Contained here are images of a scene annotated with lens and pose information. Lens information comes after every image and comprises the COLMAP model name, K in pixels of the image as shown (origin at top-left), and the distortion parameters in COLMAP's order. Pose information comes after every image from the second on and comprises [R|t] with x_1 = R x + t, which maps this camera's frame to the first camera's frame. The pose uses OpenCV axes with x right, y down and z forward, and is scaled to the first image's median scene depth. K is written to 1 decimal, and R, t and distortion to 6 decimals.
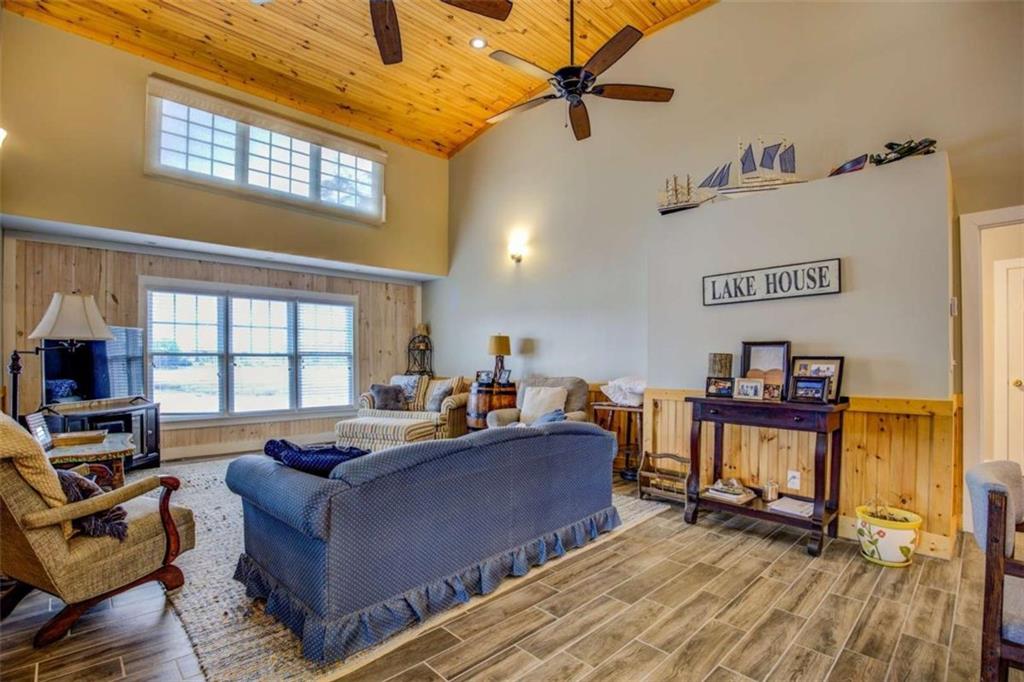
lens RADIAL K [[475.5, 0, 510.6], [0, 475.5, 366.6], [0, 0, 1]] dist [-0.036410, 0.000461]
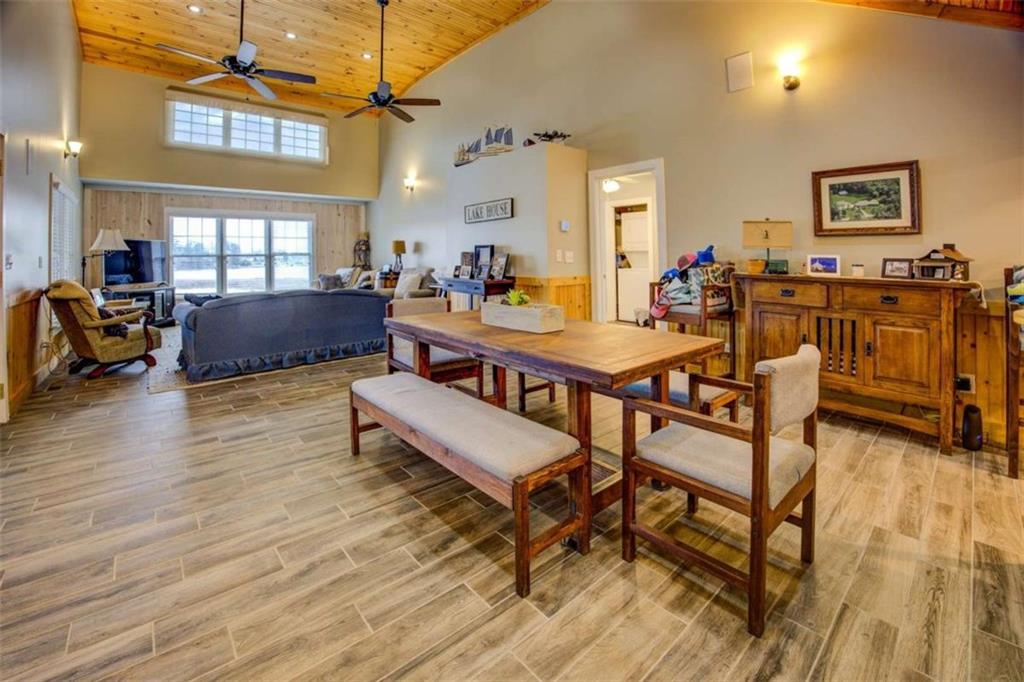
lens RADIAL K [[428.2, 0, 511.6], [0, 428.2, 255.2], [0, 0, 1]] dist [-0.044254, -0.000029]
pose [[0.998824, -0.012318, -0.046887, 0.440614], [0.011597, 0.999811, -0.015624, 0.006012], [0.047071, 0.015062, 0.998778, -0.356913]]
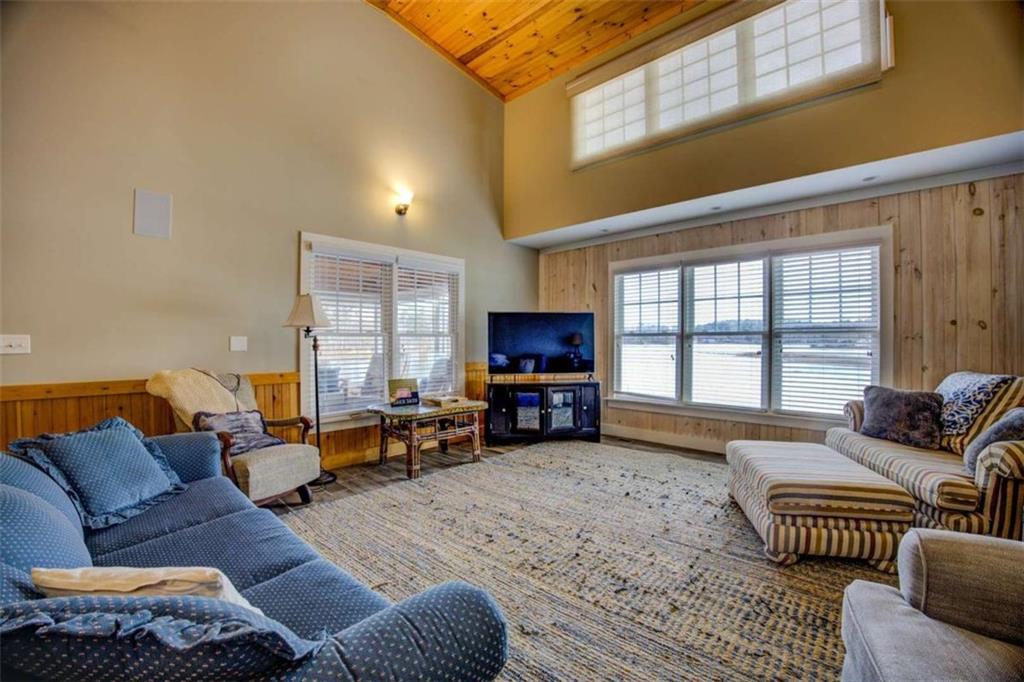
lens RADIAL K [[426.2, 0, 512.0], [0, 426.2, 341.0], [0, 0, 1]] dist [-0.044738, 0.000087]
pose [[0.043674, -0.000494, -0.999046, 0.175968], [-0.010508, 0.999944, -0.000953, -0.008741], [0.998991, 0.010540, 0.043666, 0.685649]]
